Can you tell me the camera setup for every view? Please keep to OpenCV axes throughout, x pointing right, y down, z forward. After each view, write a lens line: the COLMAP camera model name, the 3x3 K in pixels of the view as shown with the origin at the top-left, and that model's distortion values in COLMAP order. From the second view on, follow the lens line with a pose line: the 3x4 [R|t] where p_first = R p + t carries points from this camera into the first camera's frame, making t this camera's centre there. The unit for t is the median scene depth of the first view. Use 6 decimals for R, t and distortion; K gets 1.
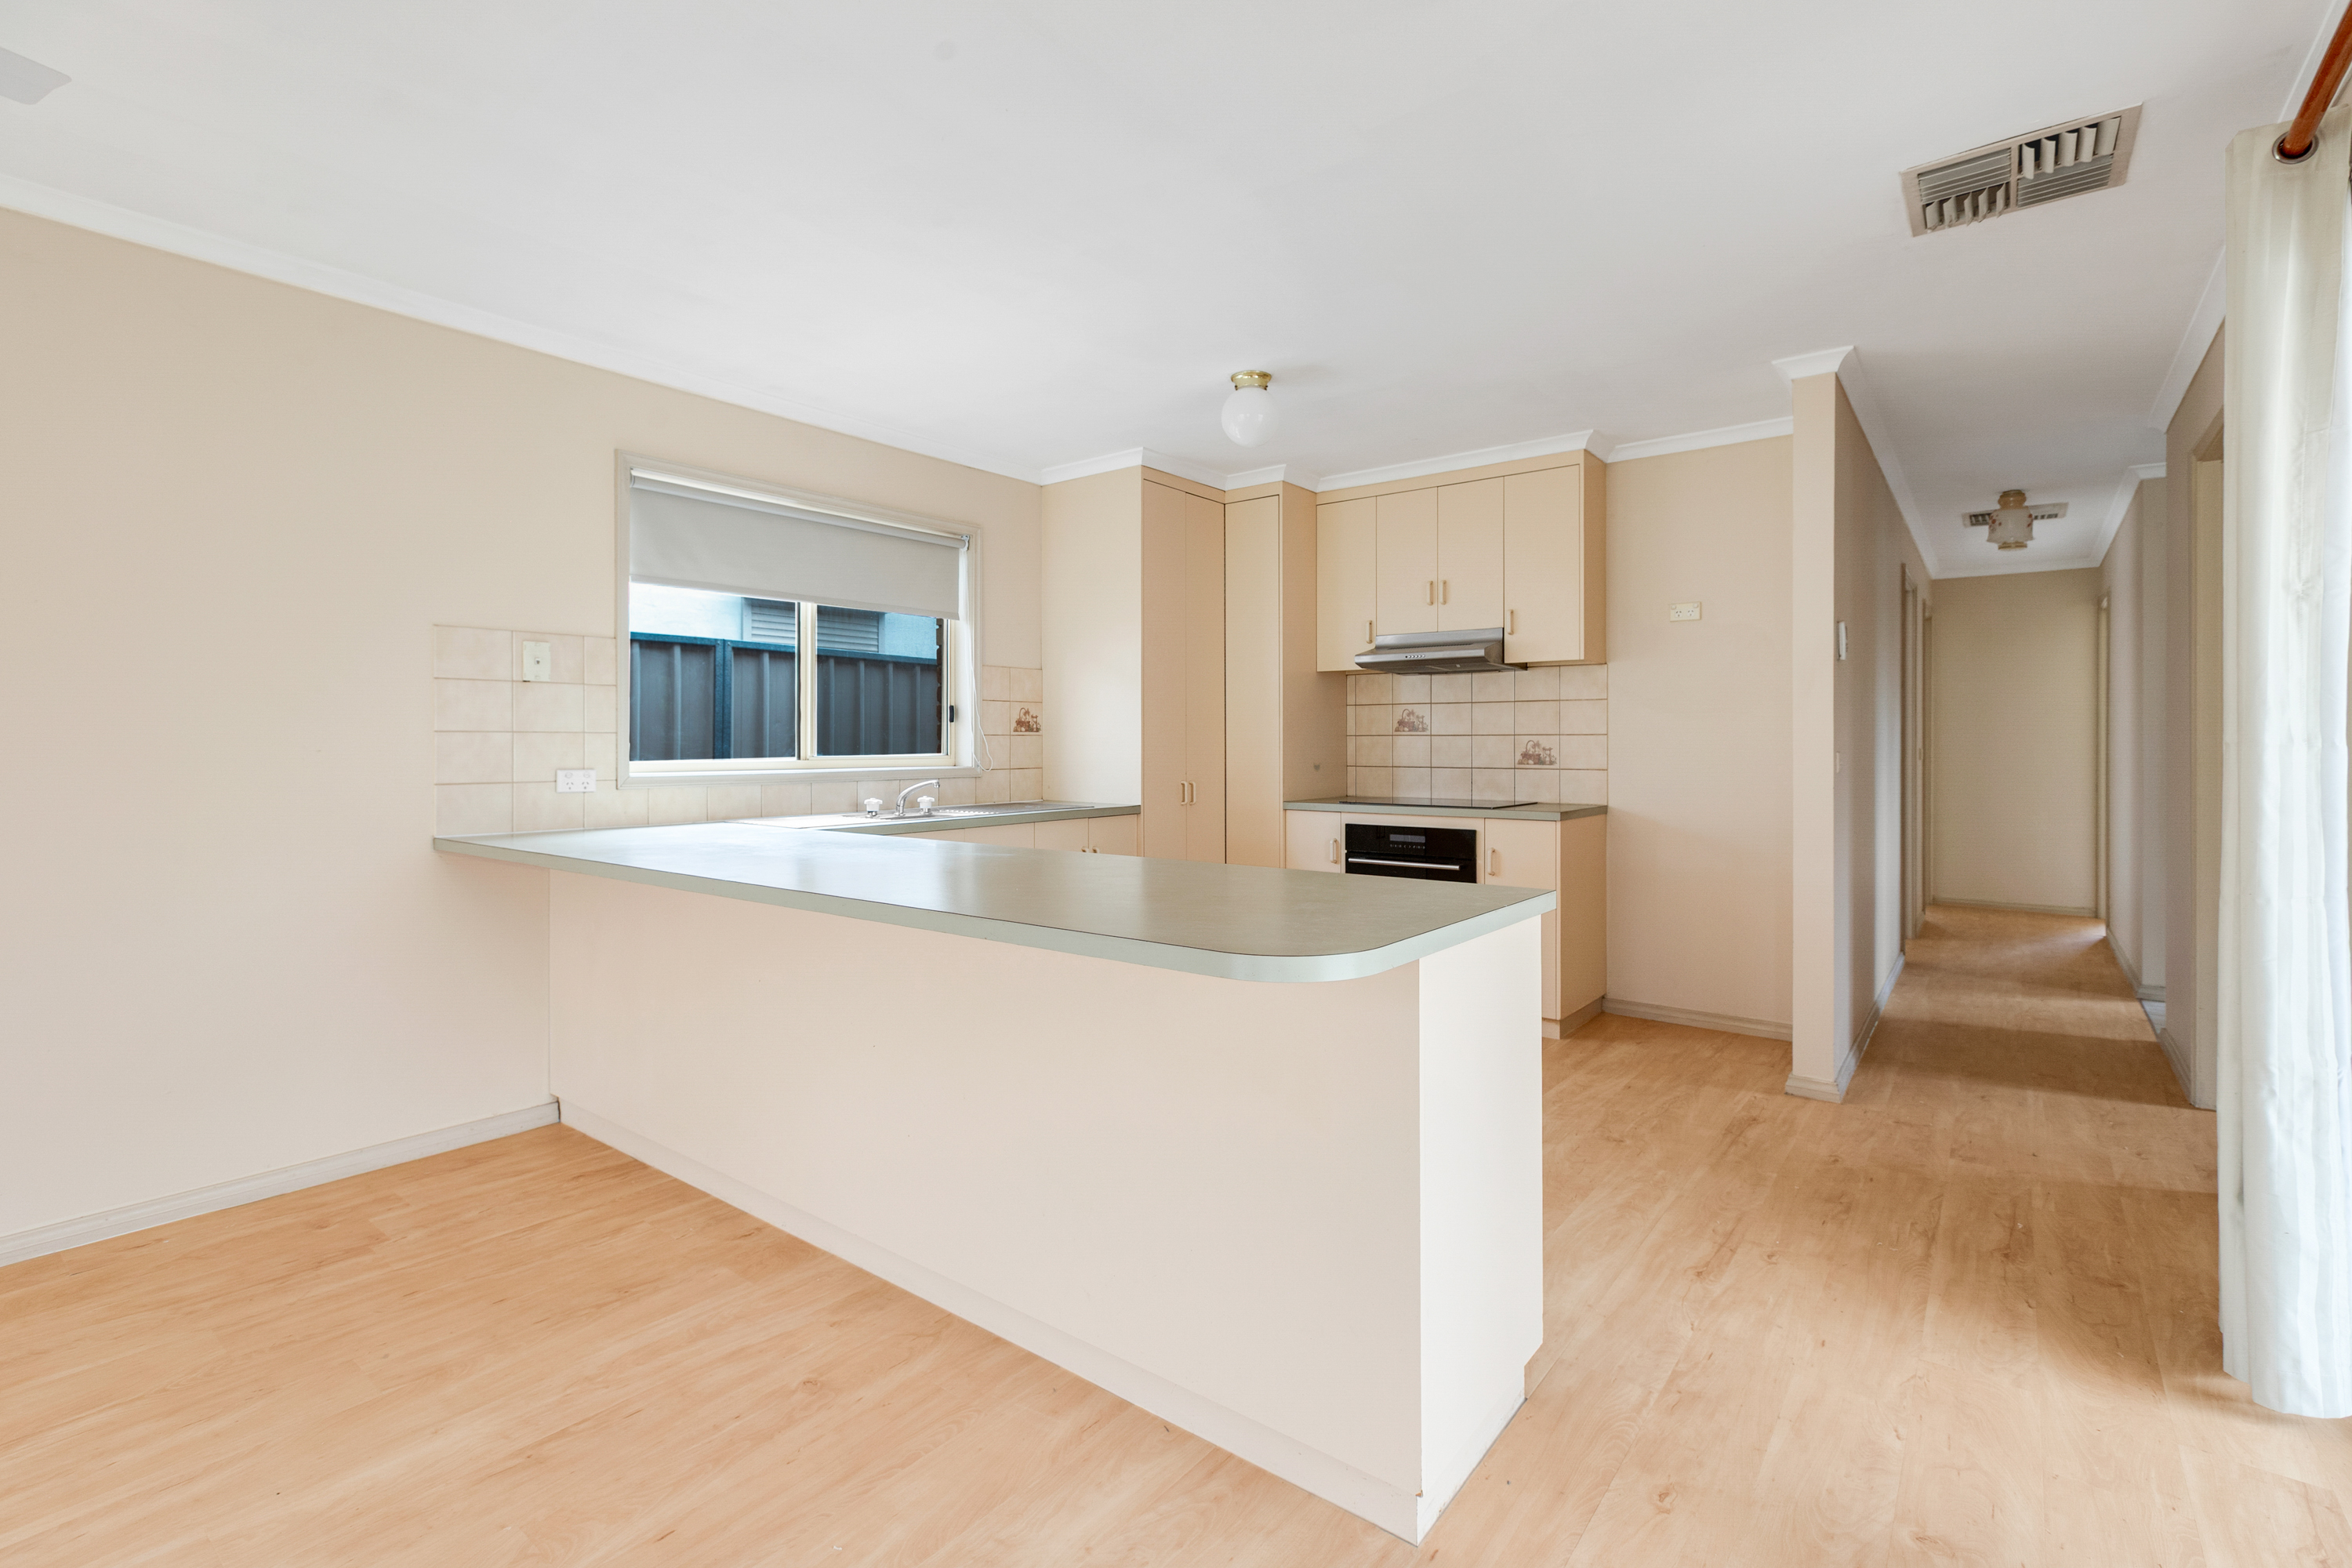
lens RADIAL K [[1069.7, 0, 1176.1], [0, 1069.7, 742.7], [0, 0, 1]] dist [0.000885, 0.000256]
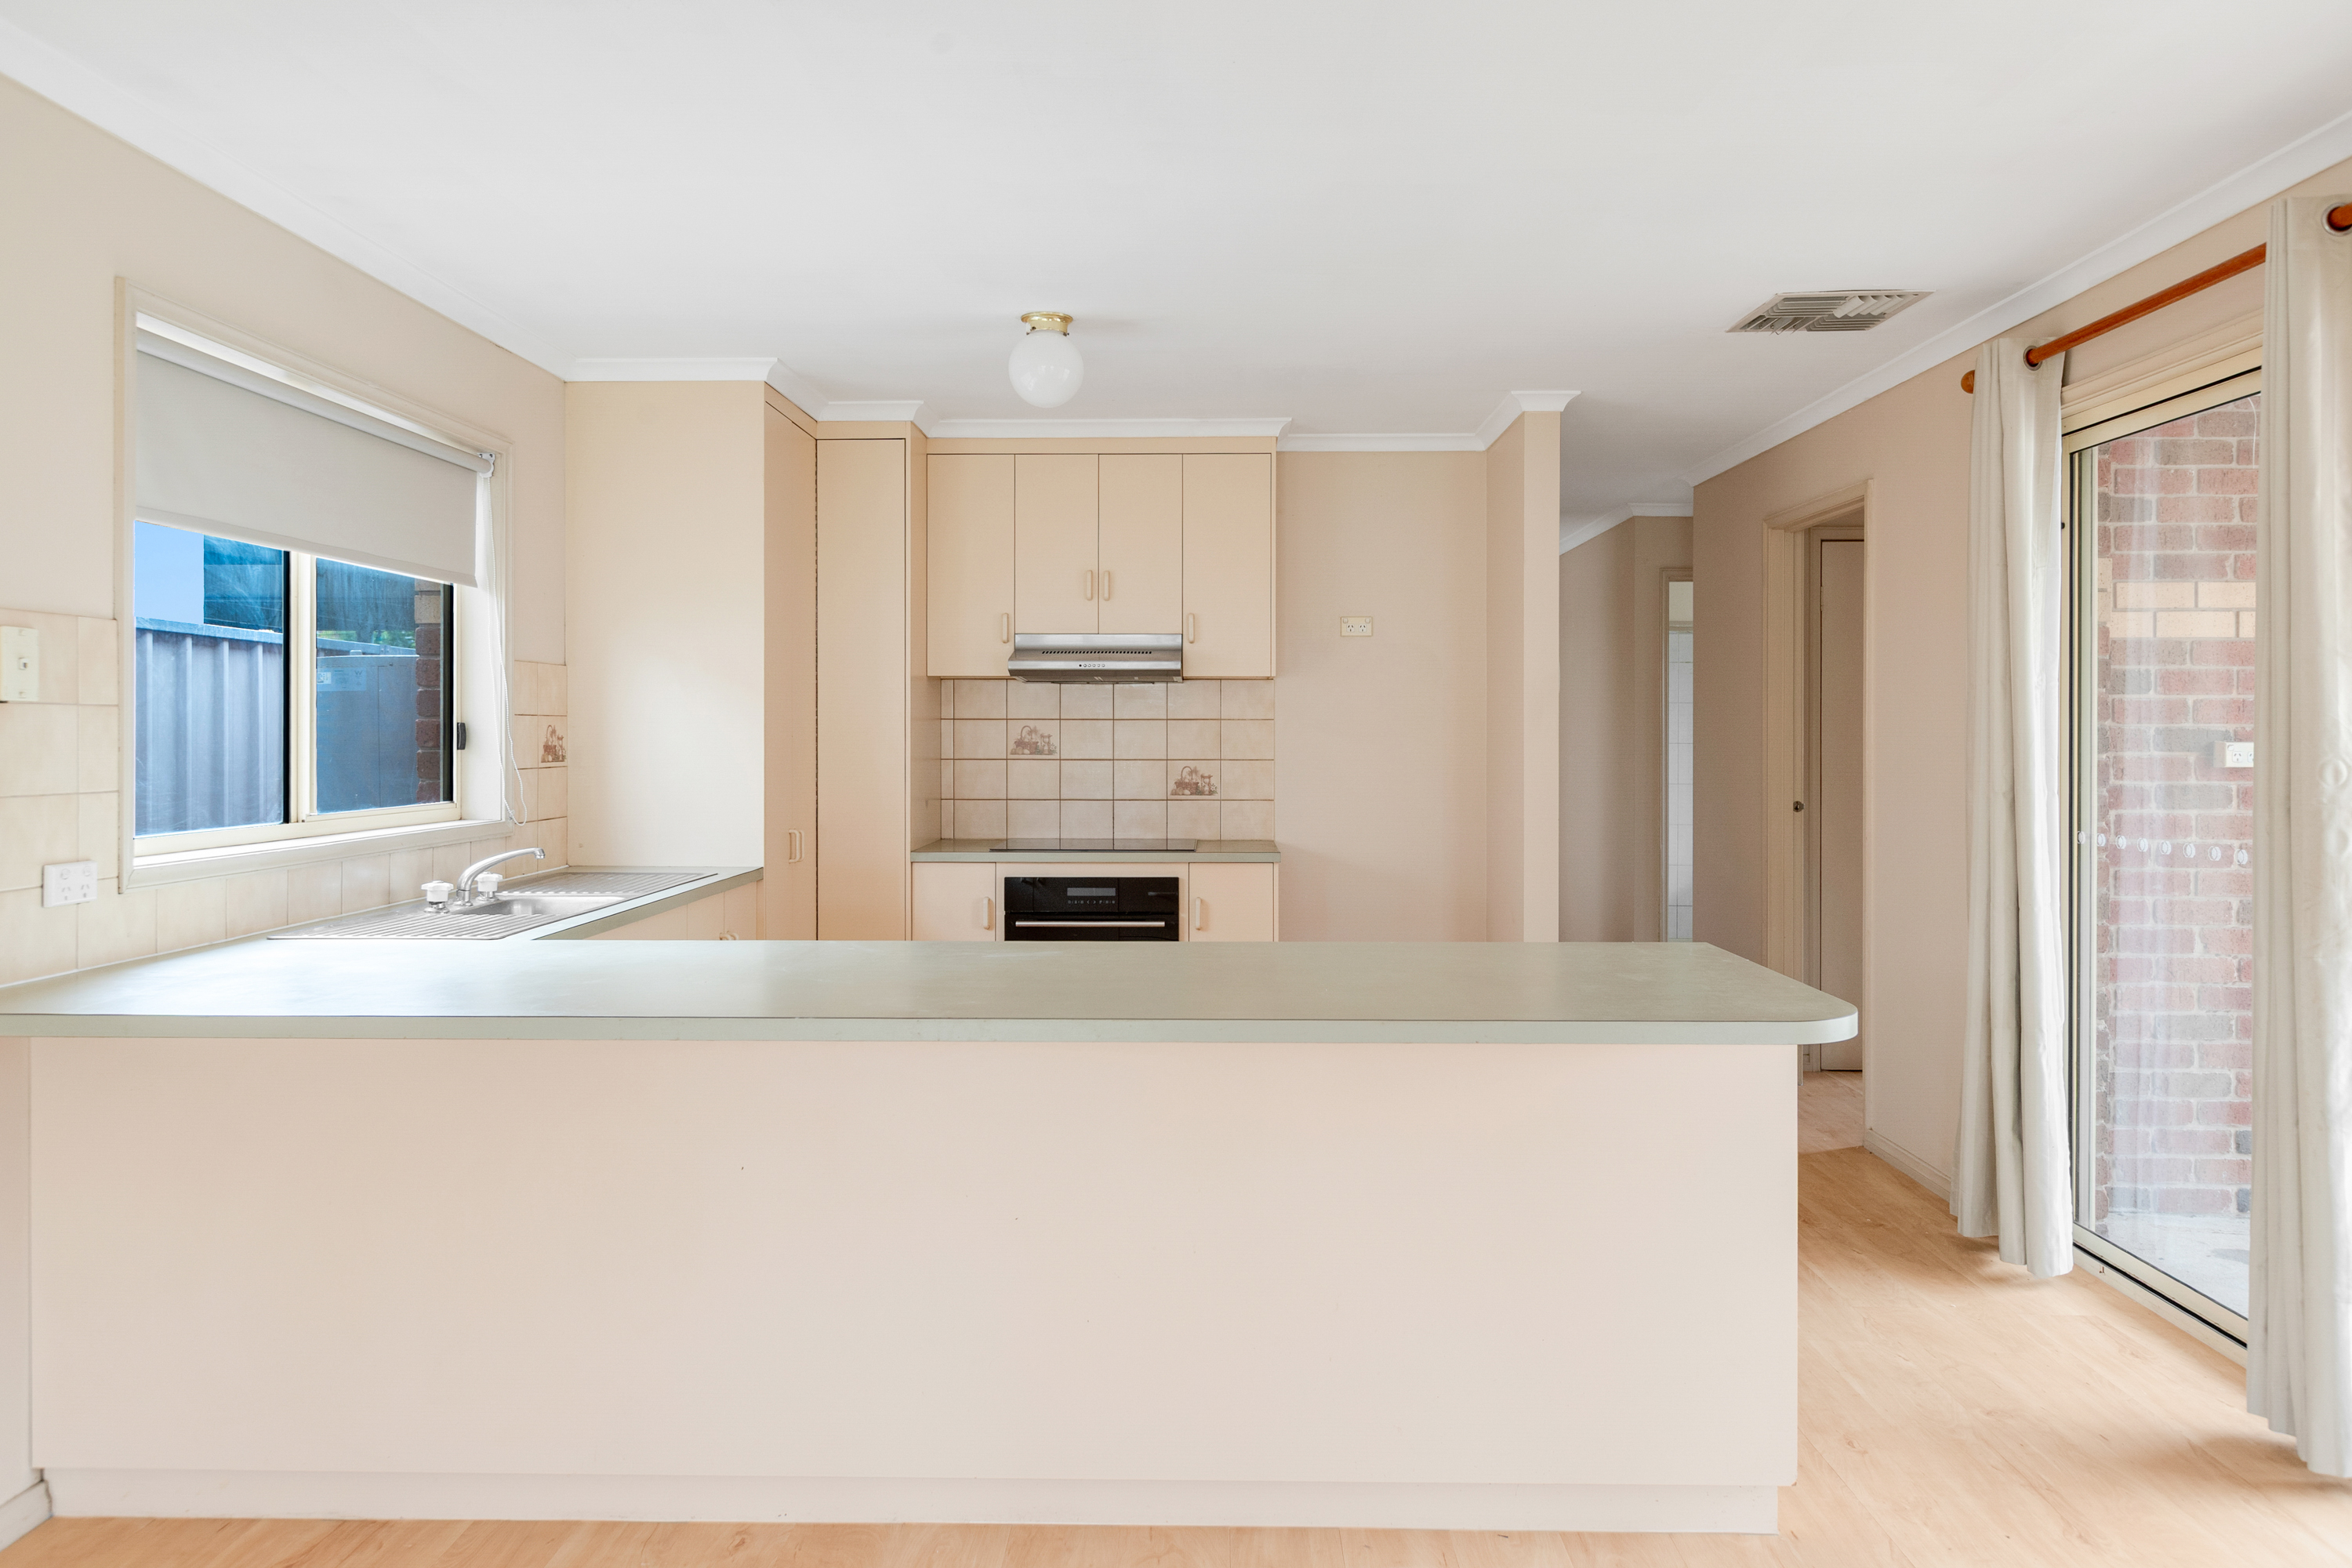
lens RADIAL K [[1552.5, 0, 1177.7], [0, 1552.5, 732.0], [0, 0, 1]] dist [-0.002369, -0.000154]
pose [[0.801124, 0.001193, 0.598498, -0.418269], [-0.001505, 0.999999, 0.000020, -0.030173], [-0.598497, -0.000917, 0.801125, 0.024946]]
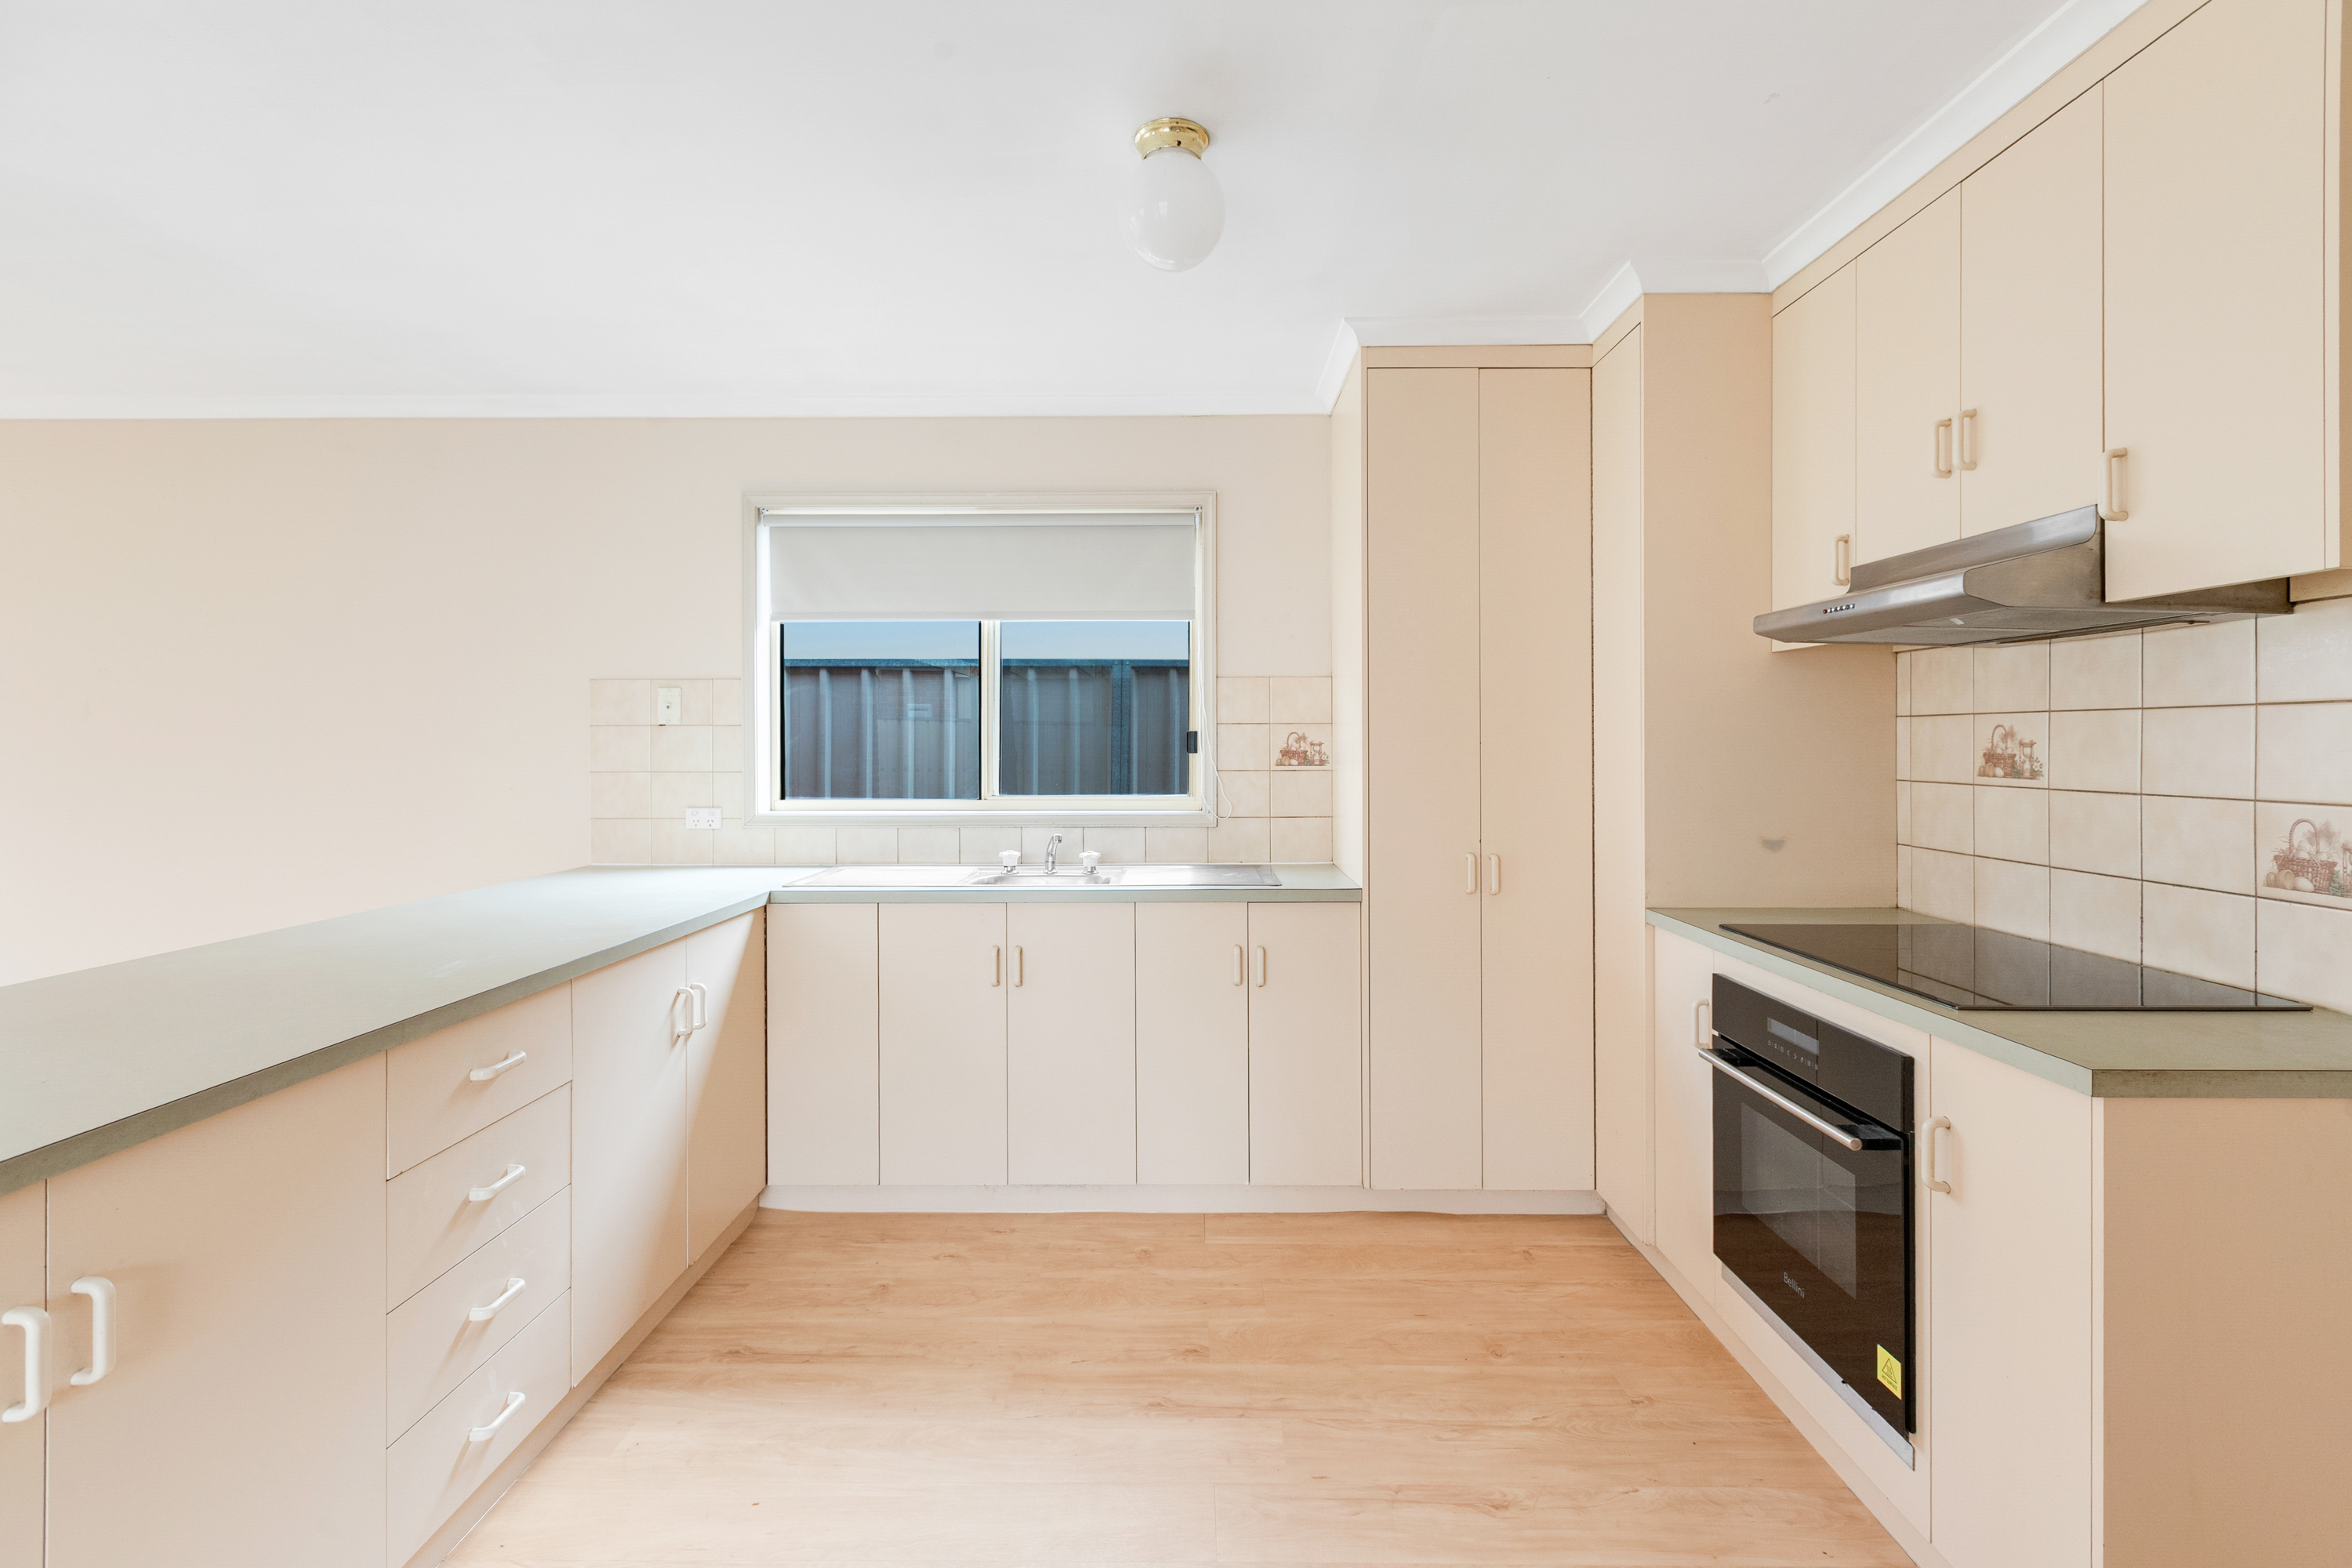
lens RADIAL K [[1069.7, 0, 1176.1], [0, 1069.7, 742.7], [0, 0, 1]] dist [0.000885, 0.000256]
pose [[0.607692, 0.000690, -0.794172, 0.394818], [0.001833, 0.999996, 0.002272, -0.028683], [0.794170, -0.002836, 0.607688, 0.526795]]
